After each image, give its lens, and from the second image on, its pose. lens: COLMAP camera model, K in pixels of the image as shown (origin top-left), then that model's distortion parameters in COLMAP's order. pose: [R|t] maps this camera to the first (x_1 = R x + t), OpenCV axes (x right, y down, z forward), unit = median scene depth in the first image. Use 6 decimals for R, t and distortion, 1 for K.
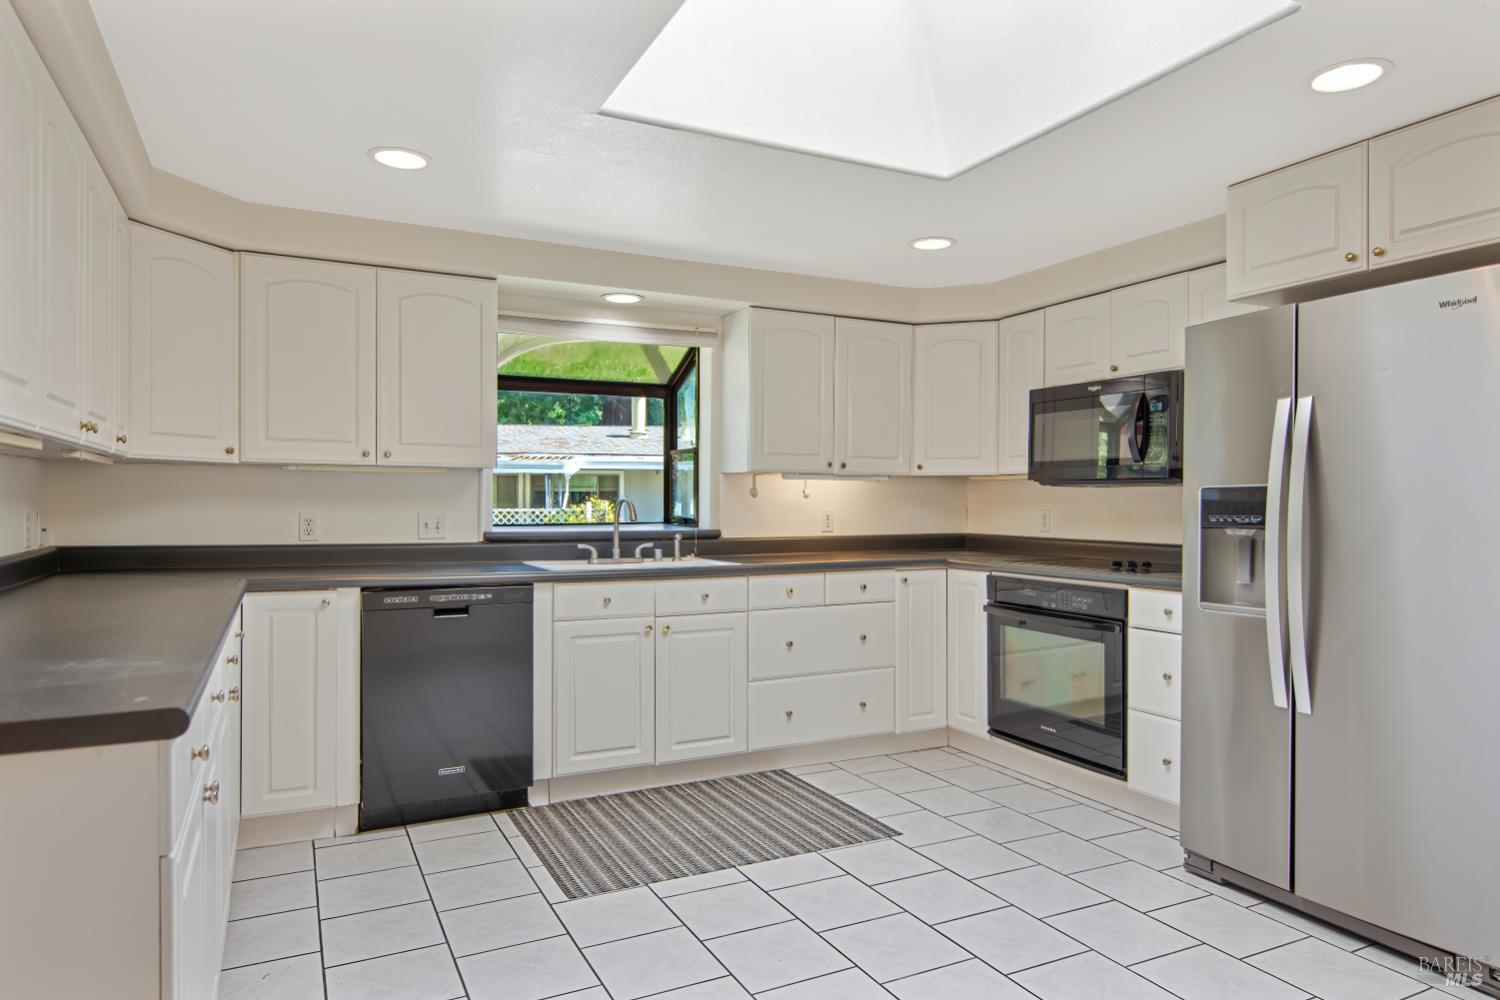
lens RADIAL K [[919.6, 0, 754.5], [0, 919.6, 510.0], [0, 0, 1]] dist [-0.002270, -0.002301]
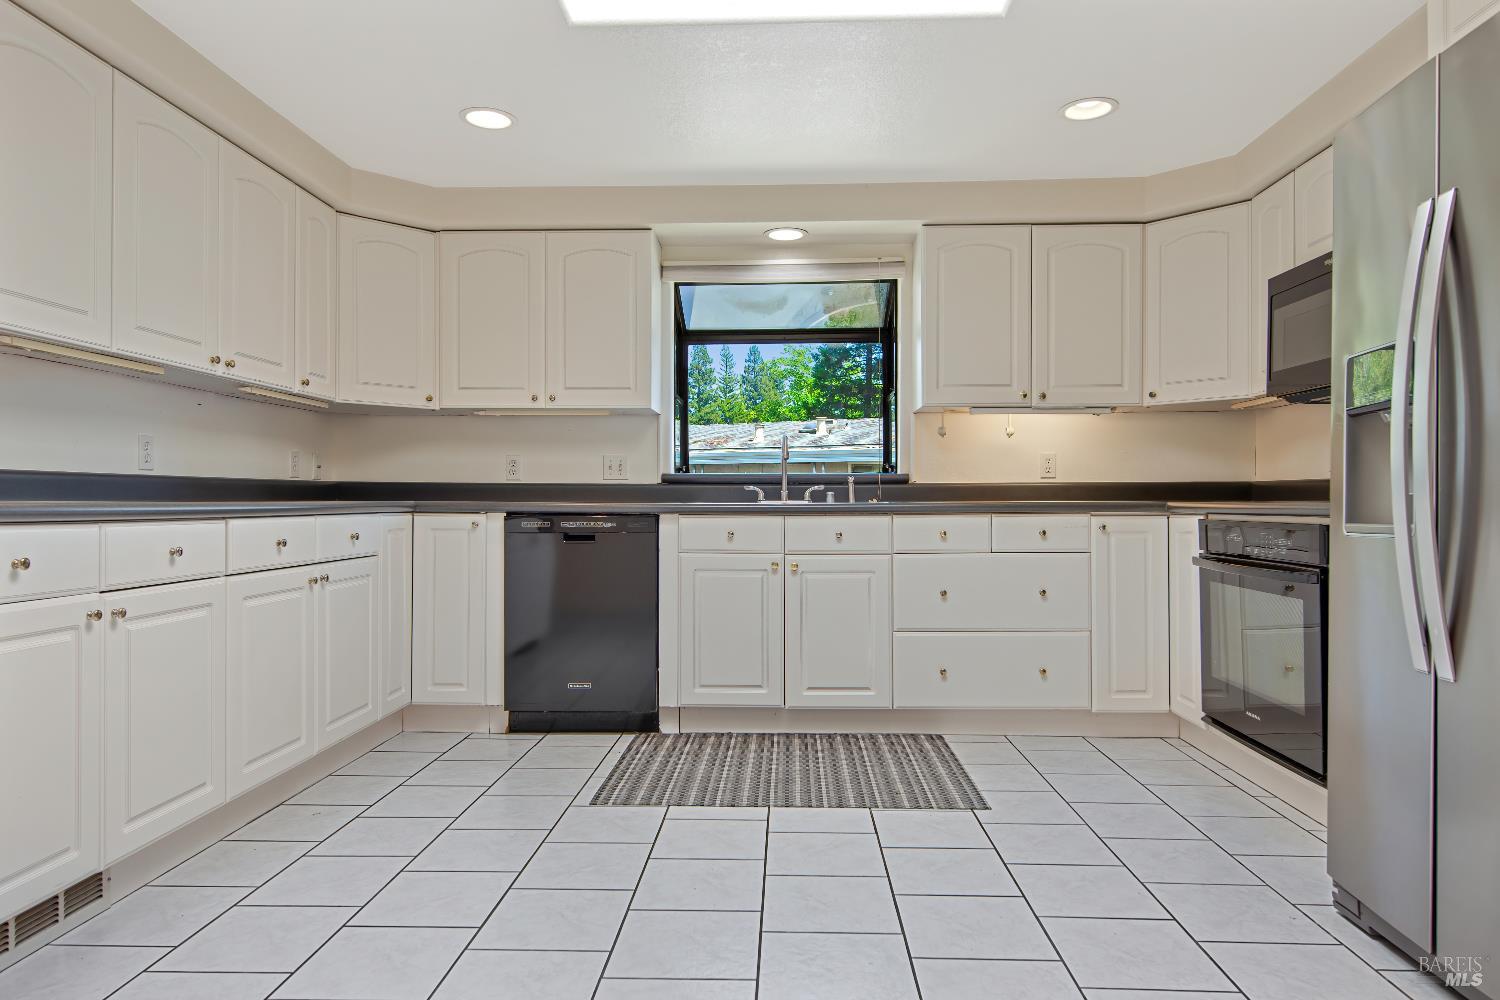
lens RADIAL K [[924.3, 0, 750.0], [0, 924.3, 500.0], [0, 0, 1]] dist [-0.003976, -0.001764]
pose [[0.875896, -0.003740, -0.482485, 0.327033], [-0.000900, 0.999956, -0.009384, 0.068452], [0.482498, 0.008654, 0.875854, 0.134128]]
